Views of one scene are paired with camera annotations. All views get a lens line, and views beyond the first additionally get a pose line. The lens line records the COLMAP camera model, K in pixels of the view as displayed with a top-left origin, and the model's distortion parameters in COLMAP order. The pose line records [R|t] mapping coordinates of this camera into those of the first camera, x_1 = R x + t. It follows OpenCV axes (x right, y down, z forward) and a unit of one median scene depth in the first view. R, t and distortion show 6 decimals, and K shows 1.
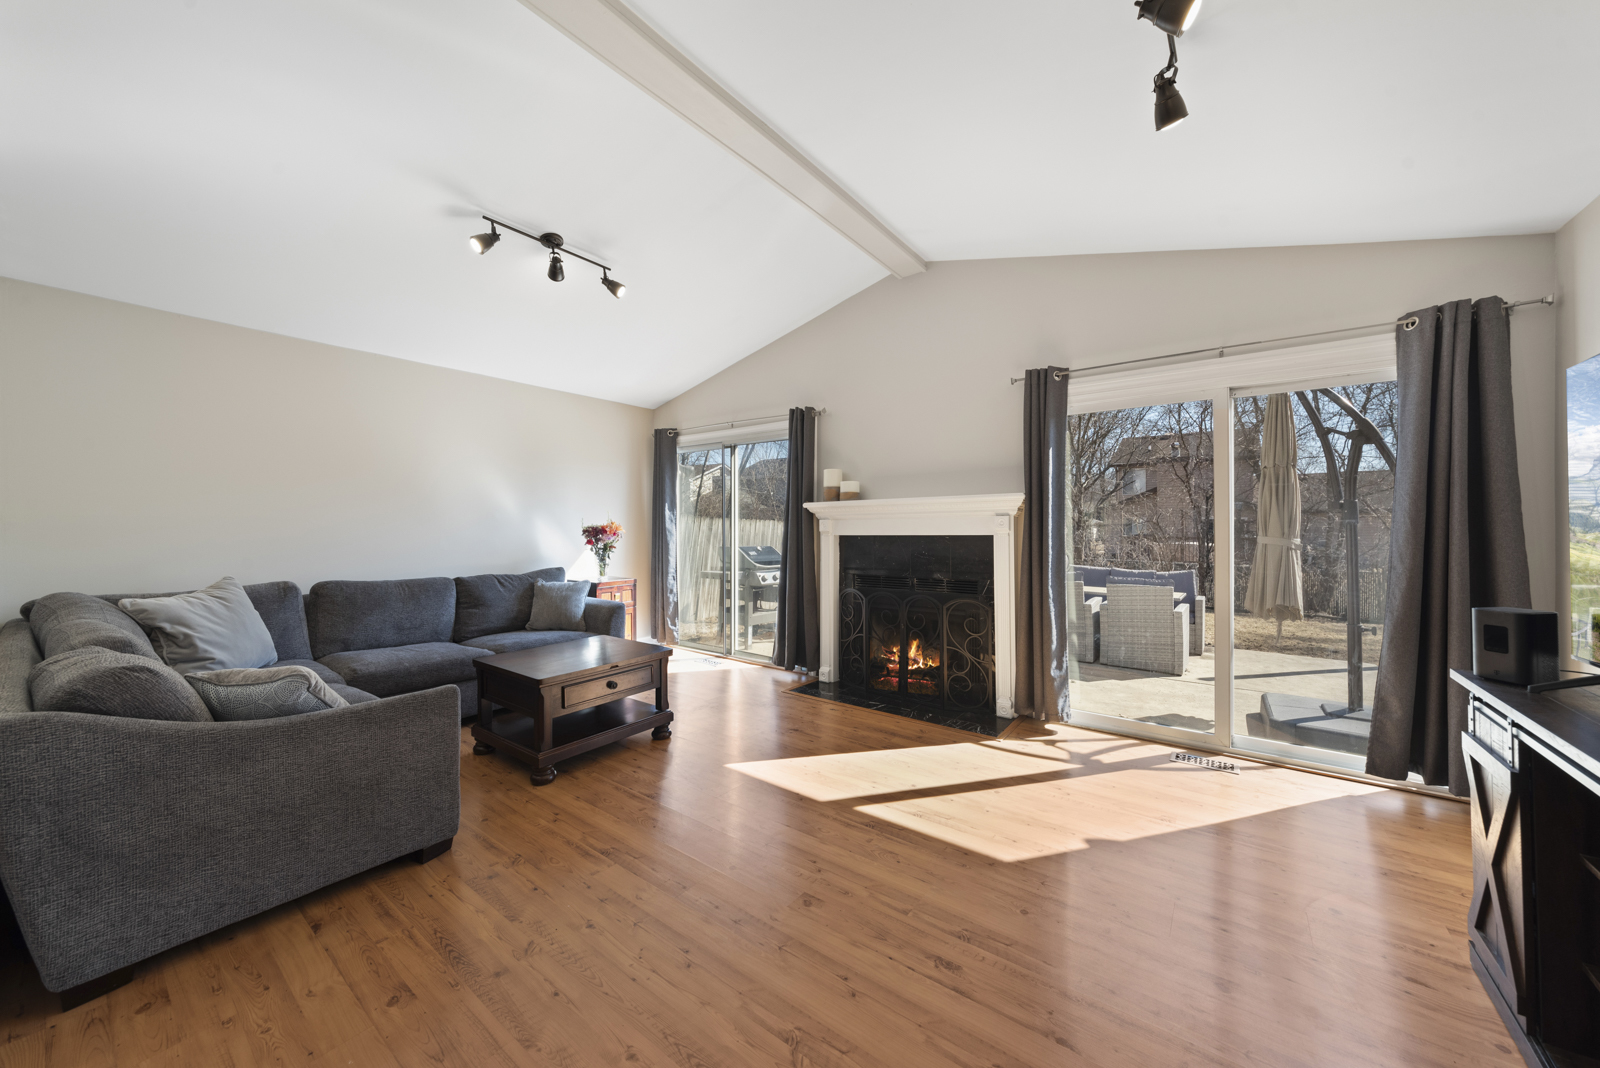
lens RADIAL K [[574.9, 0, 798.3], [0, 574.9, 530.4], [0, 0, 1]] dist [0.010689, 0.000072]
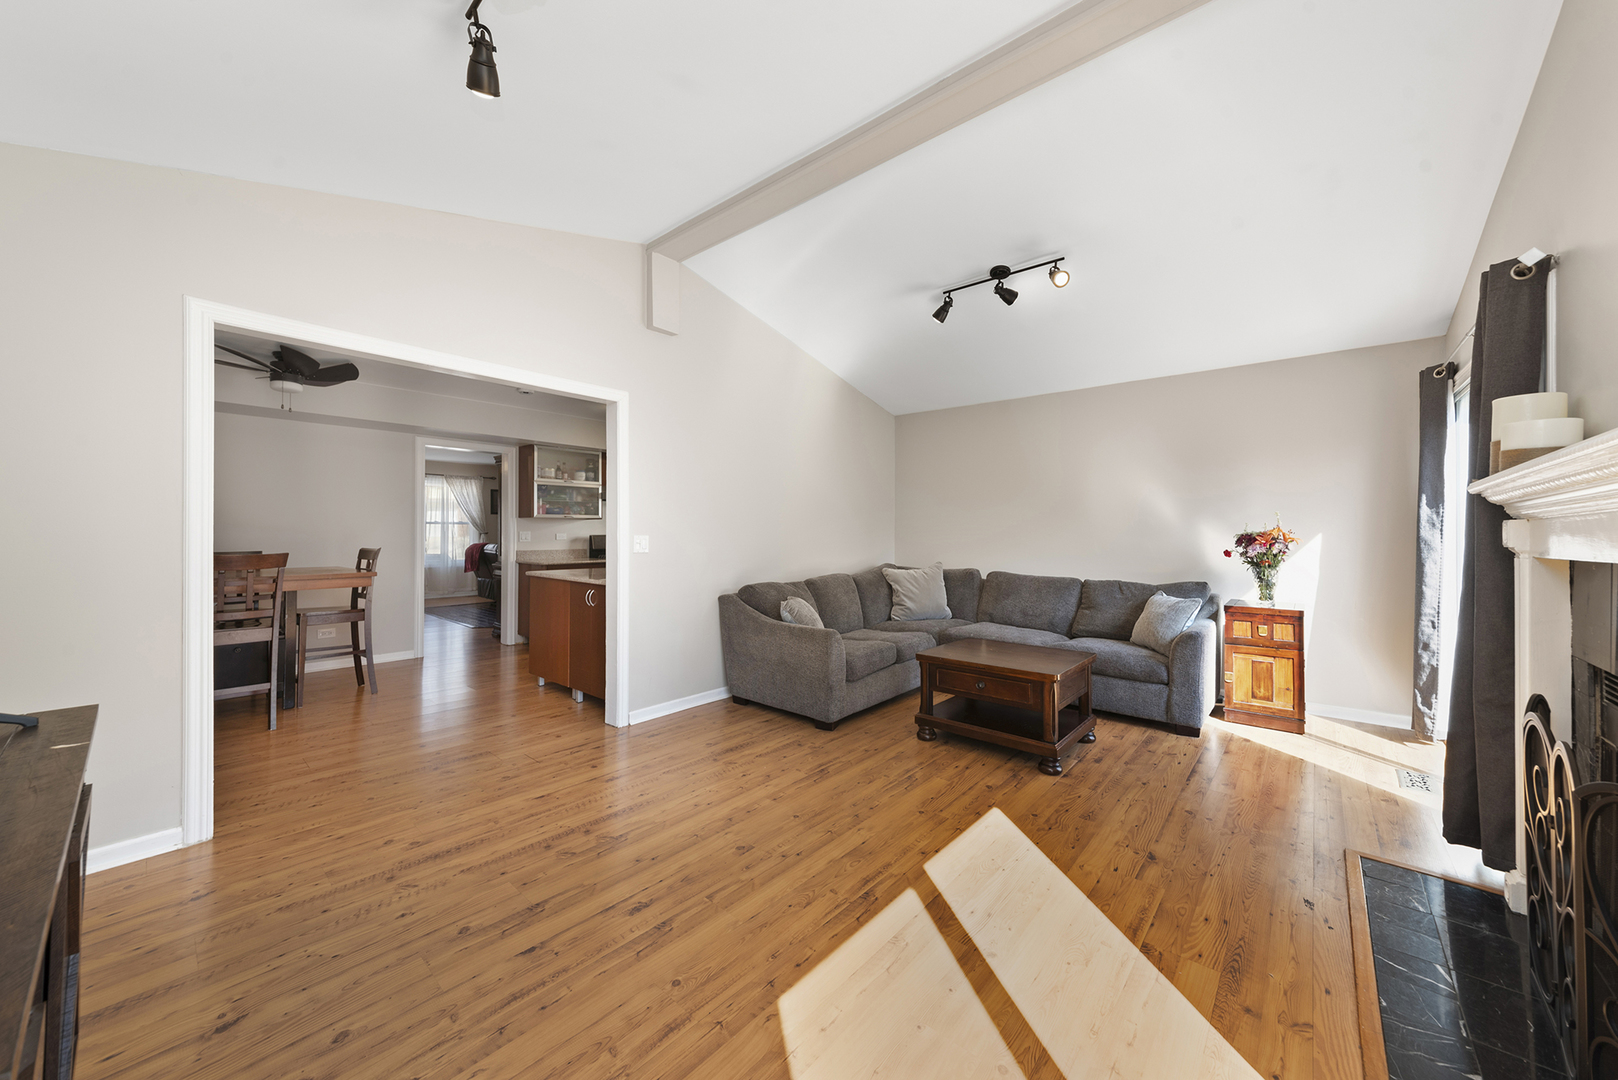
lens RADIAL K [[581.4, 0, 807.3], [0, 581.4, 536.4], [0, 0, 1]] dist [0.010689, 0.000072]
pose [[-0.065718, 0.008372, -0.997803, 0.823889], [-0.011592, 0.999891, 0.009153, -0.007125], [0.997771, 0.012168, -0.065614, 0.828003]]
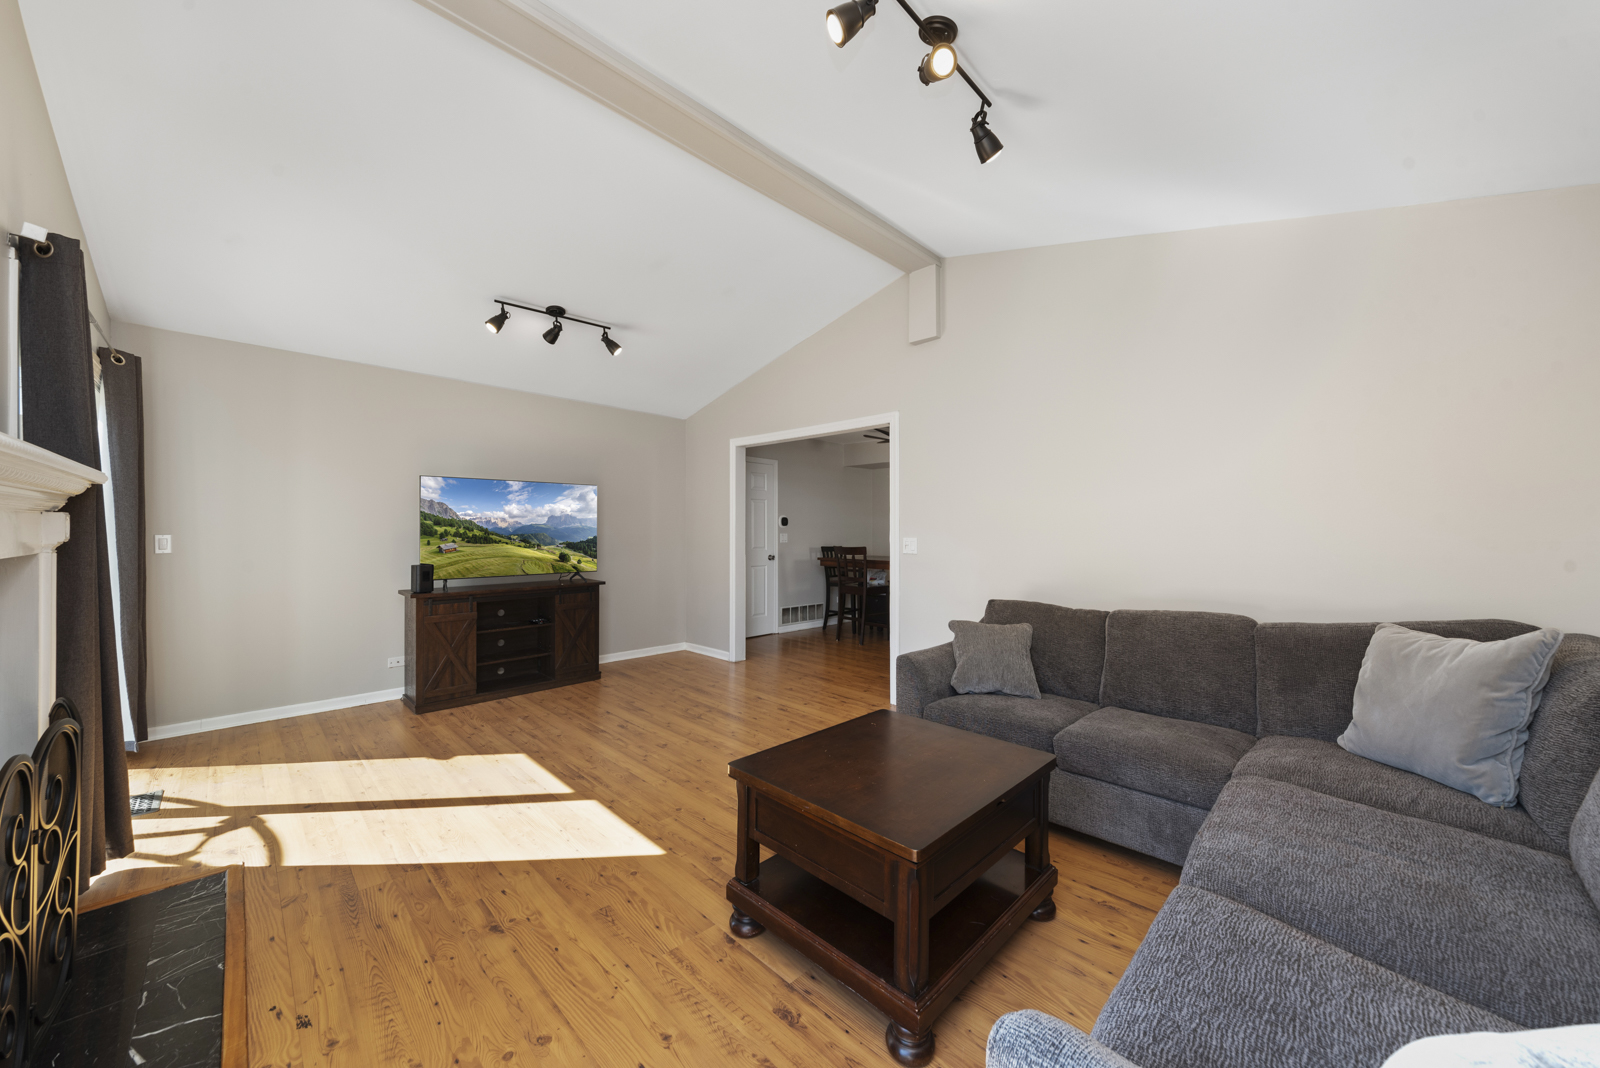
lens RADIAL K [[574.9, 0, 798.3], [0, 574.9, 530.4], [0, 0, 1]] dist [0.010689, 0.000072]
pose [[-0.990571, 0.003736, 0.136946, -0.437359], [0.003809, 0.999993, 0.000273, -0.011746], [-0.136944, 0.000792, -0.990578, 1.853686]]
